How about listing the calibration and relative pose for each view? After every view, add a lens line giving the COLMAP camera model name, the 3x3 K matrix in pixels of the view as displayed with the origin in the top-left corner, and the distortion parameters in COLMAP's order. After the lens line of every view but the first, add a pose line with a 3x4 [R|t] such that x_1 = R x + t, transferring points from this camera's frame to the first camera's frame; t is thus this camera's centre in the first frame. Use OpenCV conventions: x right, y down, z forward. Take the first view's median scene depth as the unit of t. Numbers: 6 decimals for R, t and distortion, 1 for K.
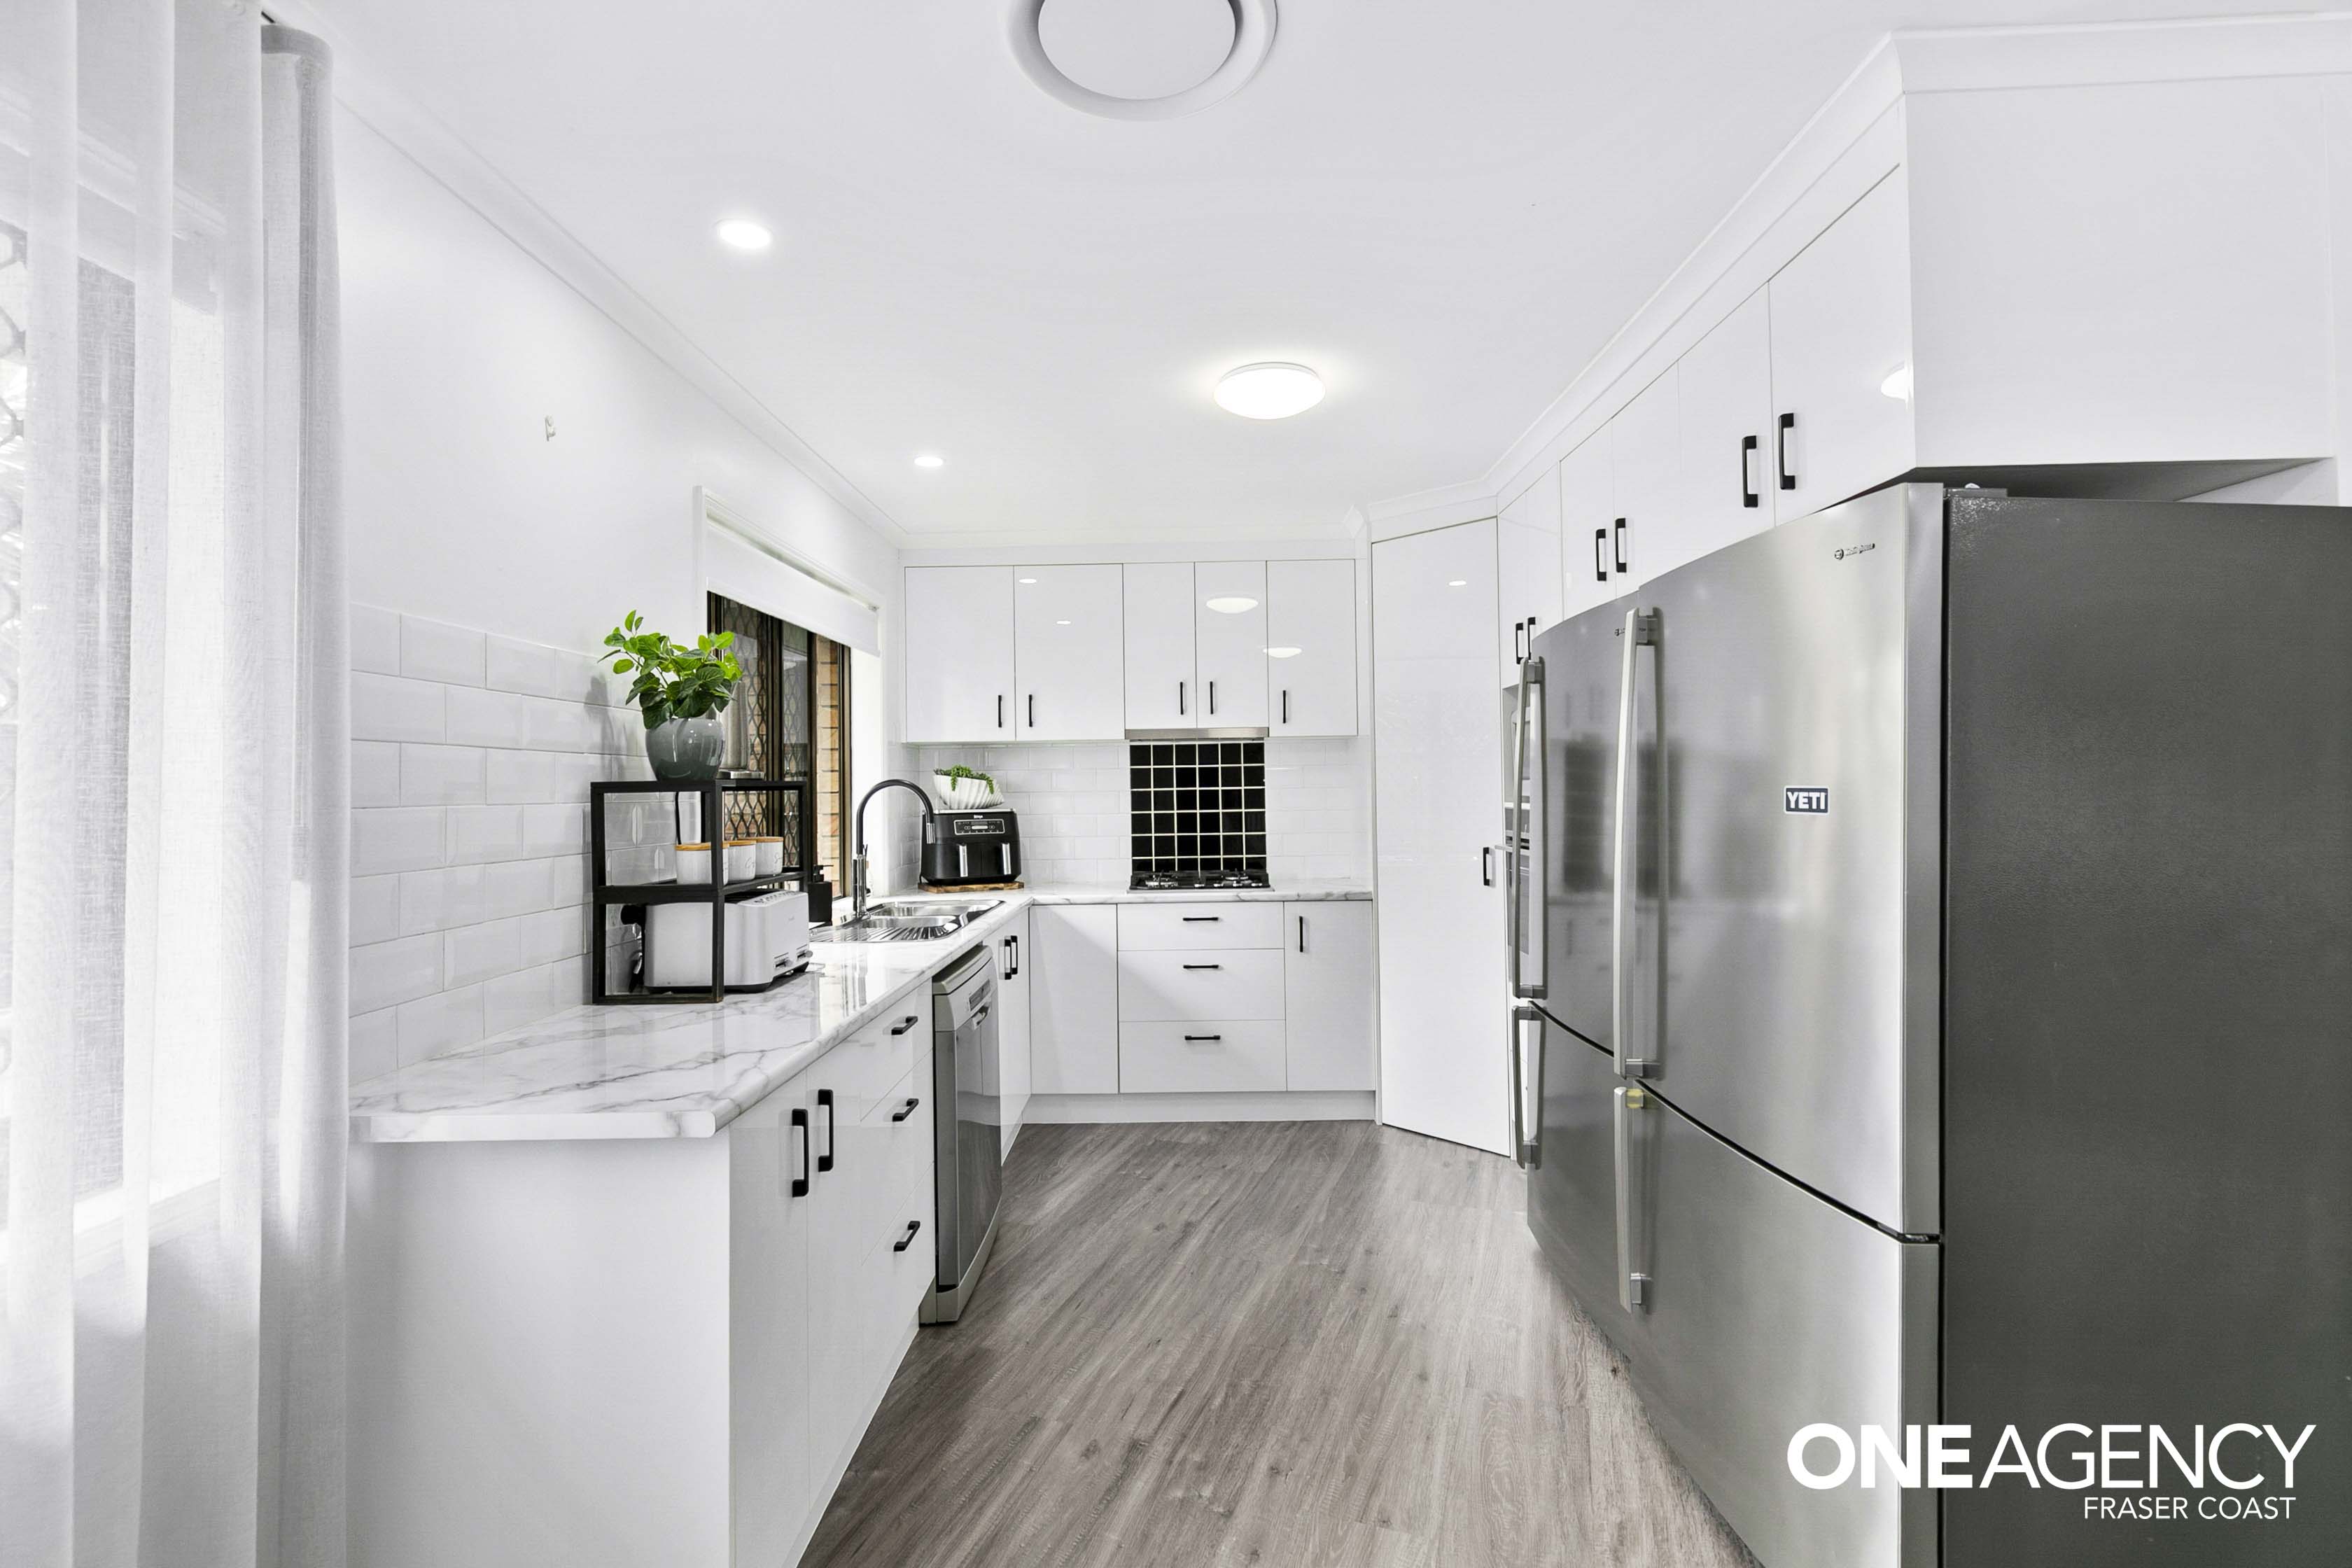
lens RADIAL K [[1068.4, 0, 1168.4], [0, 1068.4, 769.4], [0, 0, 1]] dist [0.009716, -0.003111]
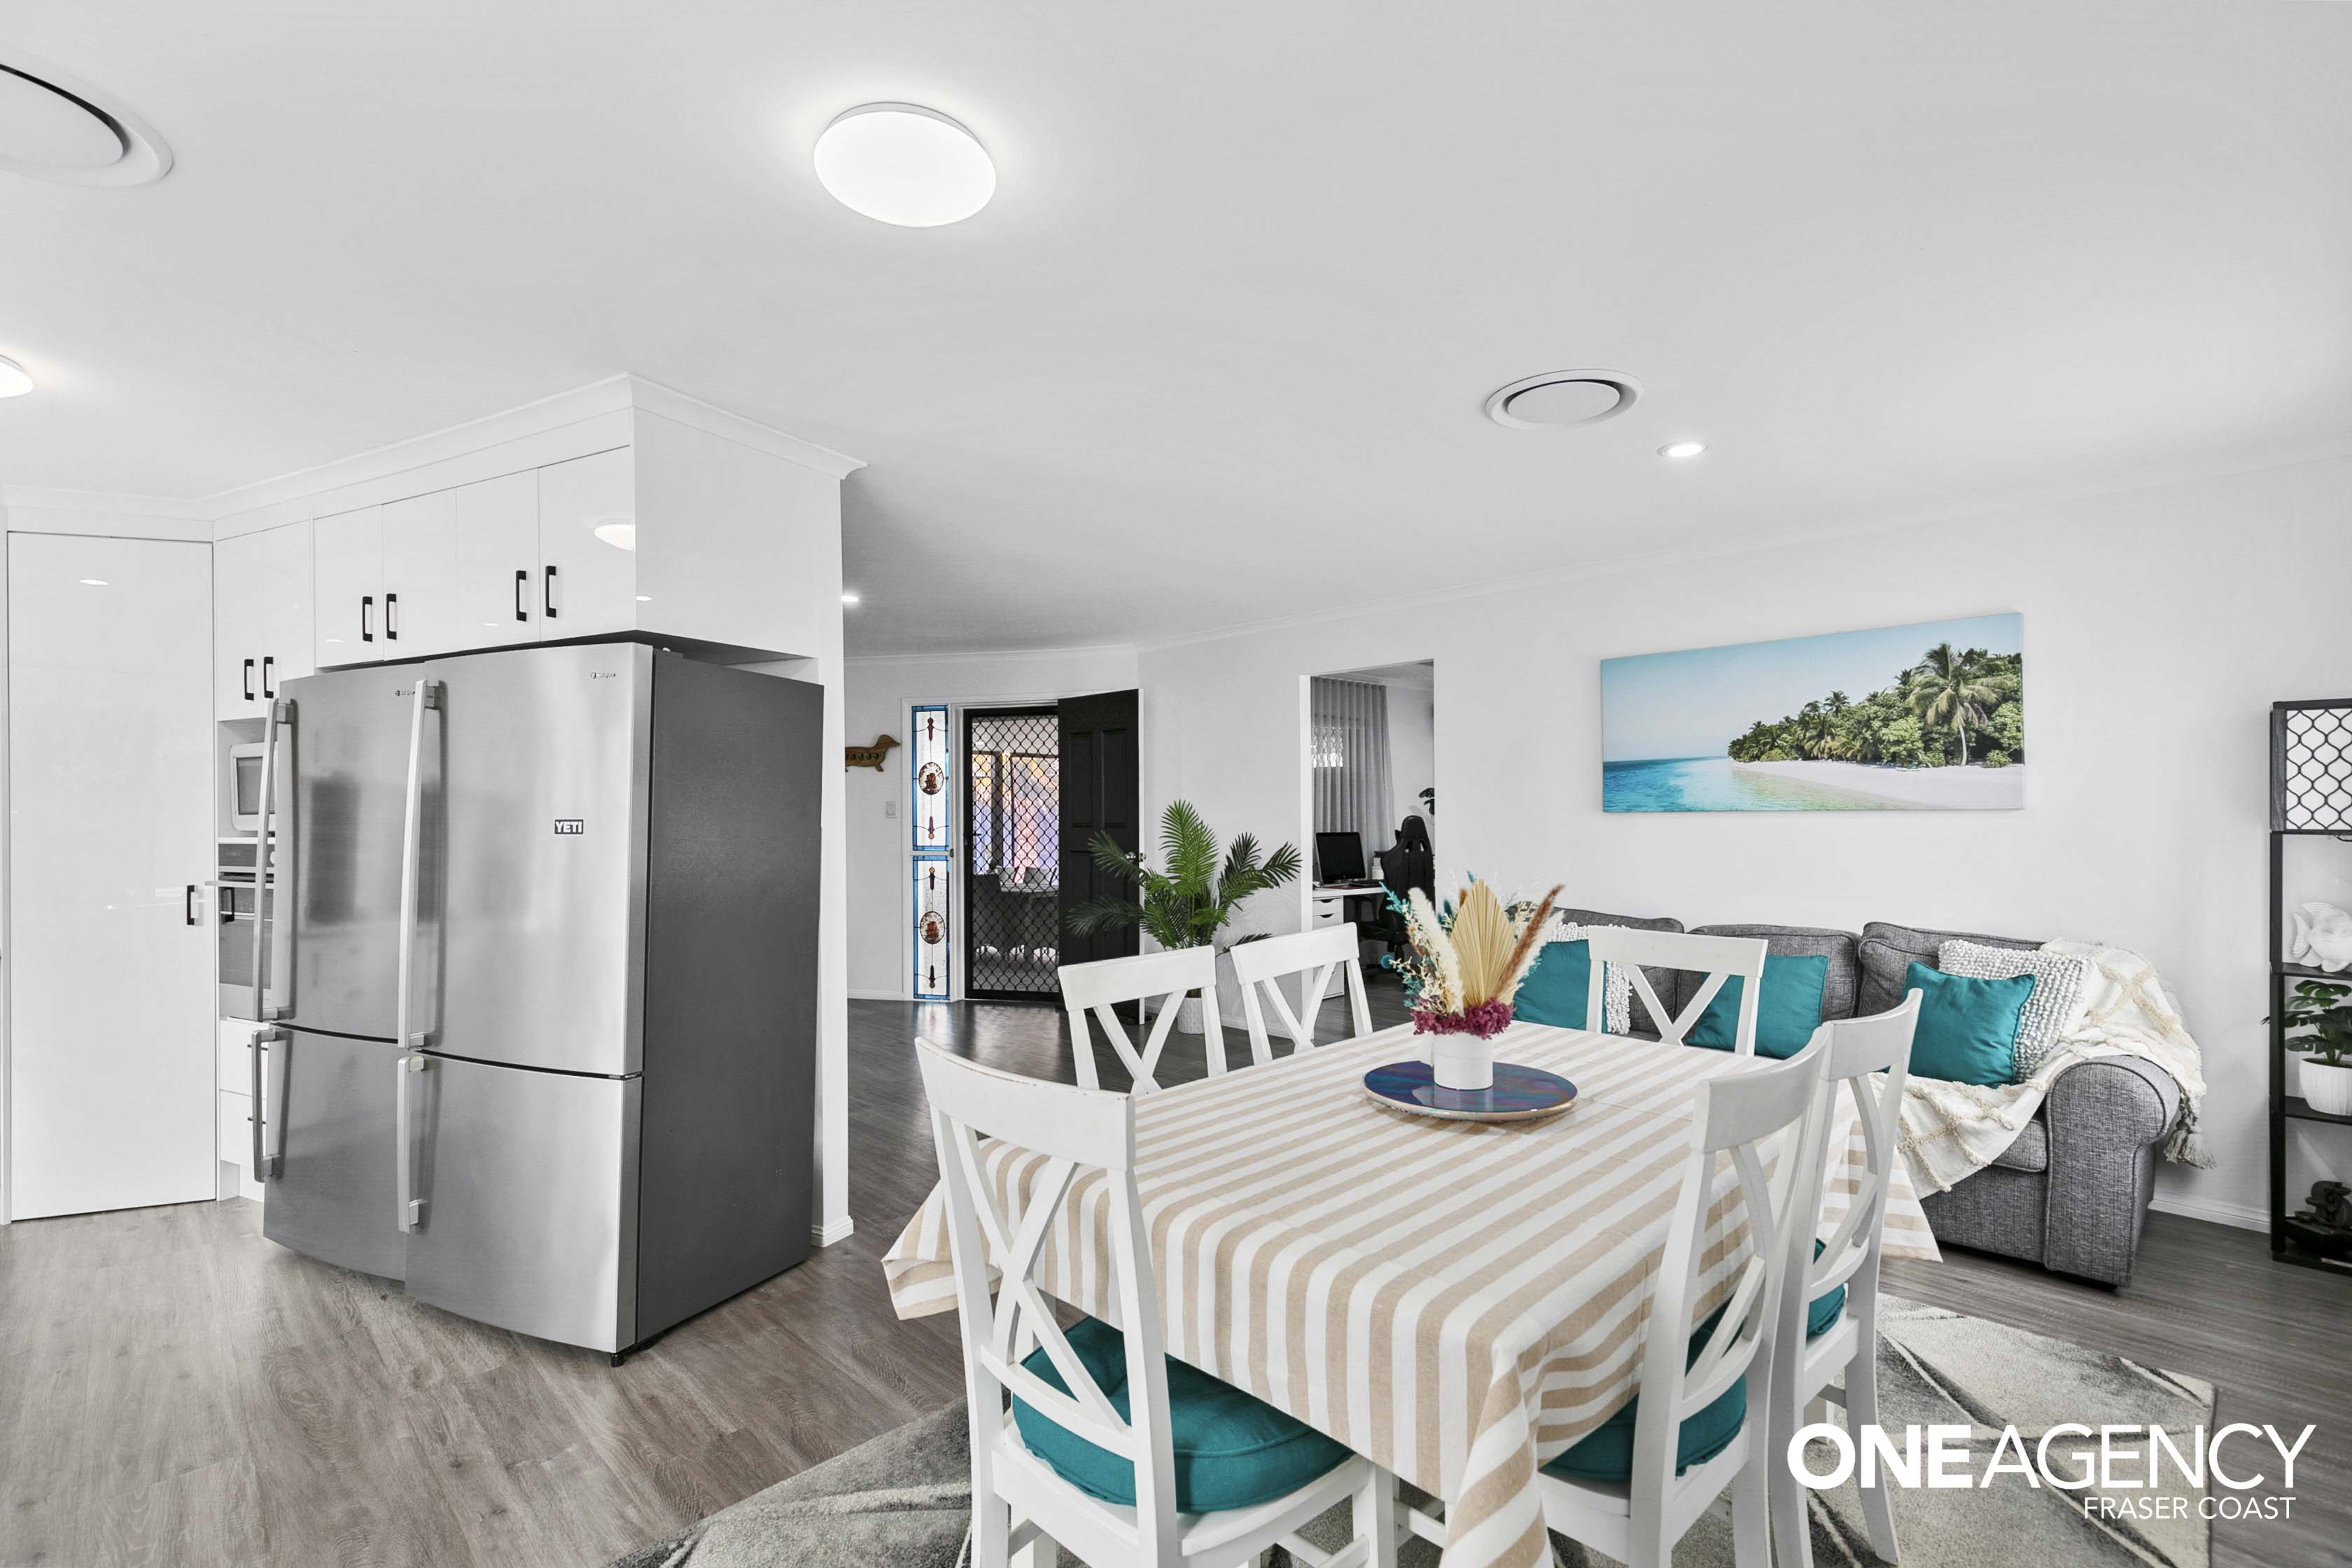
lens RADIAL K [[1068.4, 0, 1182.2], [0, 1068.4, 787.4], [0, 0, 1]] dist [0.009716, -0.003111]
pose [[0.430609, 0.026680, 0.902144, -0.221381], [-0.011436, 0.999644, -0.024105, -0.001563], [-0.902466, 0.000063, 0.430760, -0.247860]]
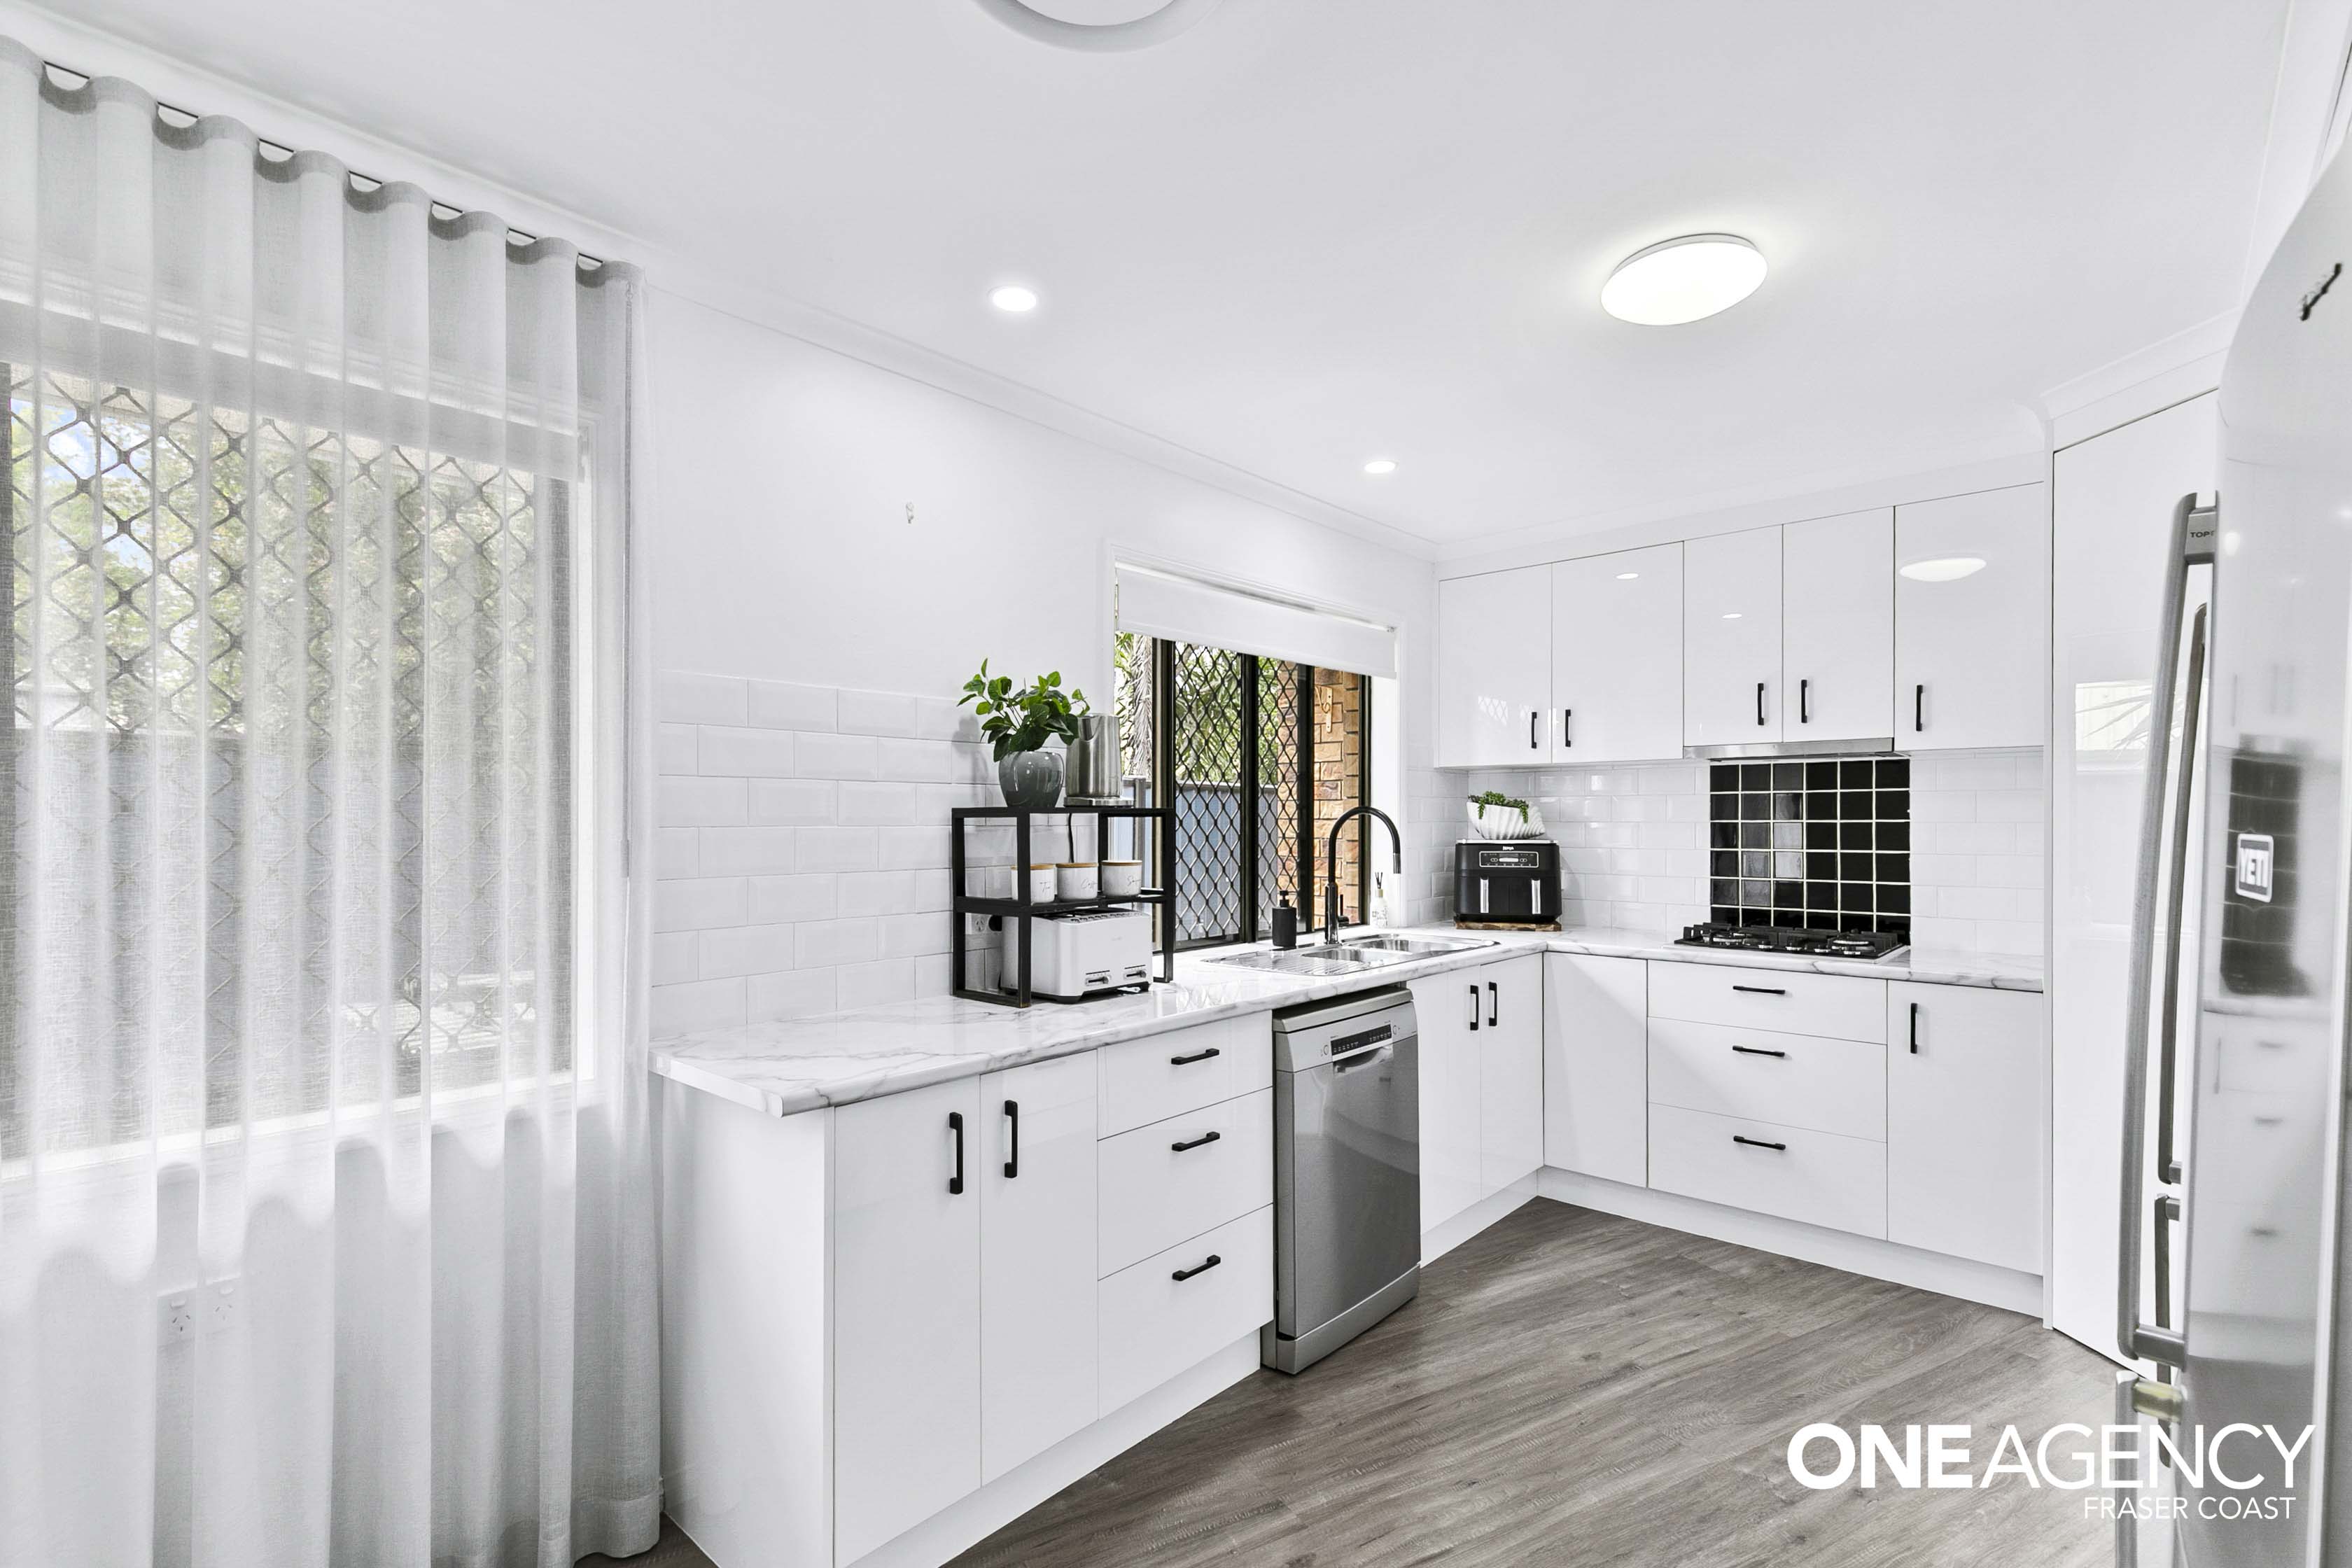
lens RADIAL K [[1068.4, 0, 1131.3], [0, 1068.4, 824.0], [0, 0, 1]] dist [0.009716, -0.003111]
pose [[0.756989, 0.018728, -0.653159, 0.248456], [-0.000129, 0.999593, 0.028512, -0.002732], [0.653428, -0.021499, 0.756684, 0.155588]]
